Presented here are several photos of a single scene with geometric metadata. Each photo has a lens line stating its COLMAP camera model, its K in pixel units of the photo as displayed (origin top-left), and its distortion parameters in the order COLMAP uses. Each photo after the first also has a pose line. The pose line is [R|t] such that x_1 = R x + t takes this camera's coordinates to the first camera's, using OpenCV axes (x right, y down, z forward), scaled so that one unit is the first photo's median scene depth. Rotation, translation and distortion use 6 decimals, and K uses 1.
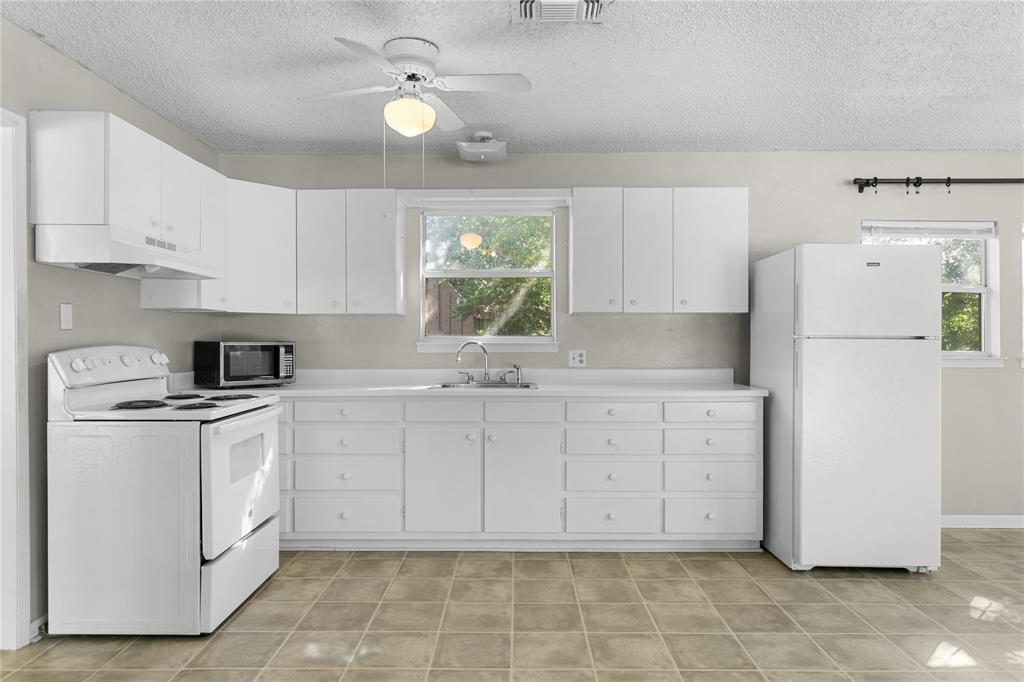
lens RADIAL K [[652.1, 0, 512.0], [0, 652.1, 341.0], [0, 0, 1]] dist [-0.000166, 0.000403]
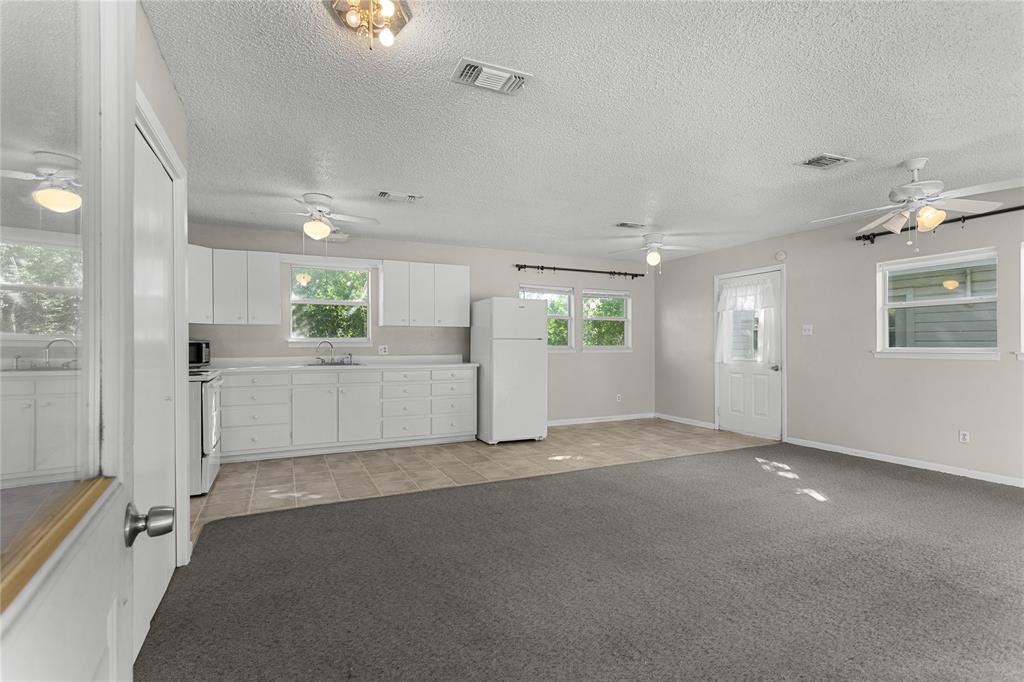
lens RADIAL K [[485.6, 0, 512.0], [0, 485.6, 341.0], [0, 0, 1]] dist [-0.000815, 0.000655]
pose [[0.899246, 0.001780, 0.437440, -0.191282], [0.000924, 0.999982, -0.005969, 0.010247], [-0.437442, 0.005772, 0.899228, -0.444543]]
